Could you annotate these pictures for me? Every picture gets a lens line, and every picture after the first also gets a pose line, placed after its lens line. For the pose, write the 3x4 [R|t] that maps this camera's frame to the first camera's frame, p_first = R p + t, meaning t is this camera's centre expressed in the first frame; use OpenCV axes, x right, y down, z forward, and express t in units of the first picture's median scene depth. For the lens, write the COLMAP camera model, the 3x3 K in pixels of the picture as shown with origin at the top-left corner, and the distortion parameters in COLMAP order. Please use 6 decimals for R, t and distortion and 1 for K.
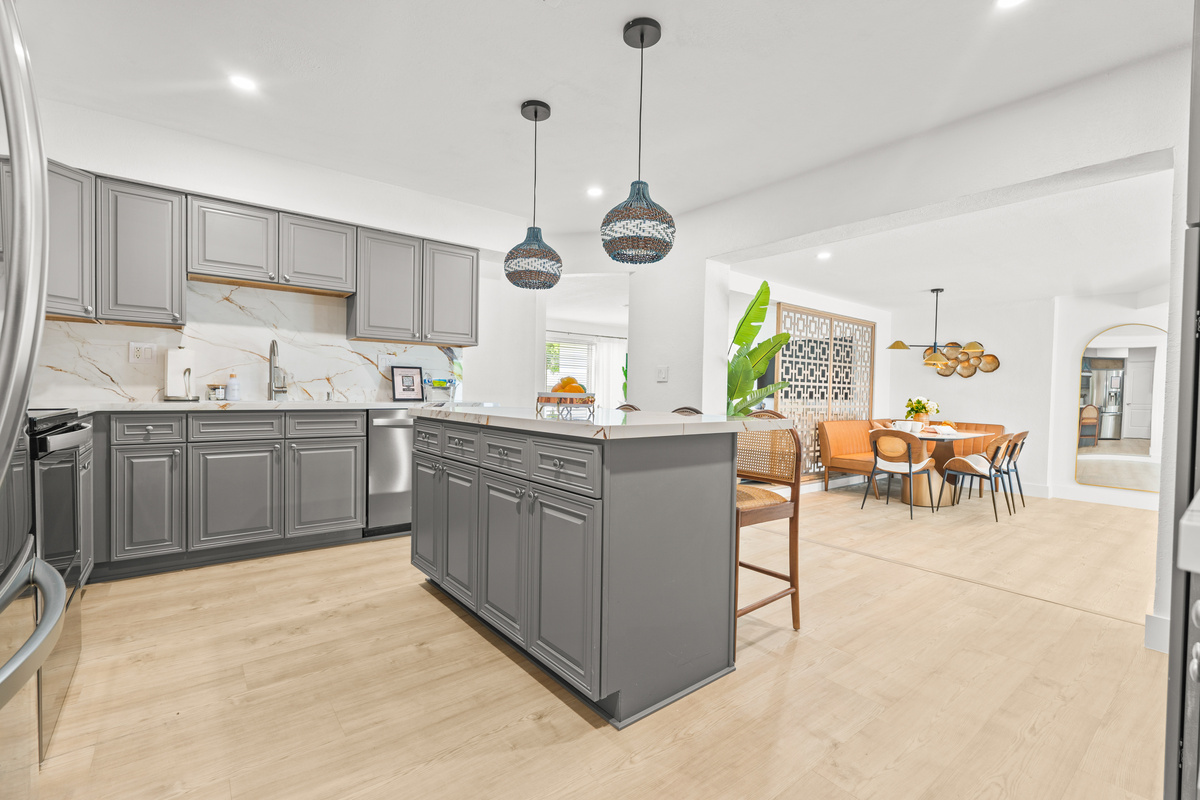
lens RADIAL K [[530.8, 0, 597.7], [0, 530.8, 401.2], [0, 0, 1]] dist [-0.003147, 0.000019]
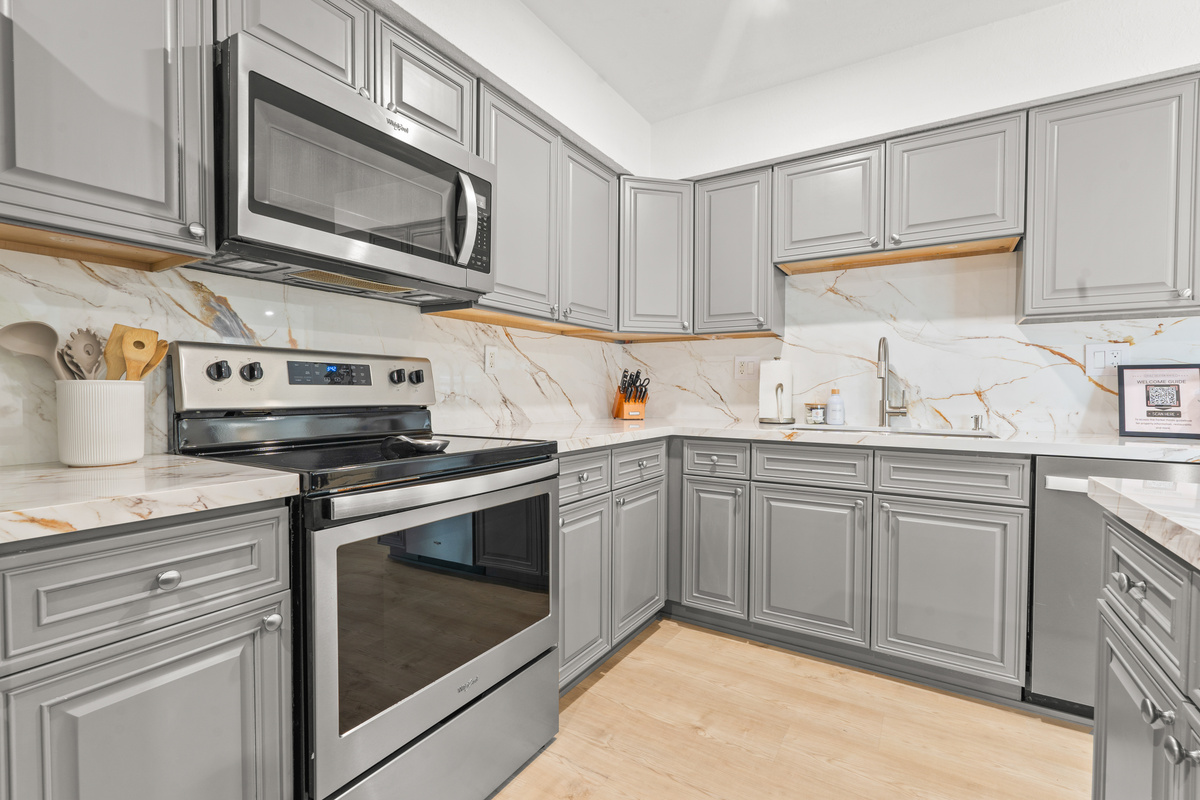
lens RADIAL K [[530.8, 0, 597.4], [0, 530.8, 403.2], [0, 0, 1]] dist [-0.003147, 0.000019]
pose [[0.338325, 0.006073, -0.941010, -0.108059], [-0.018040, 0.999837, -0.000034, -0.027445], [0.940856, 0.016987, 0.338380, 0.466699]]
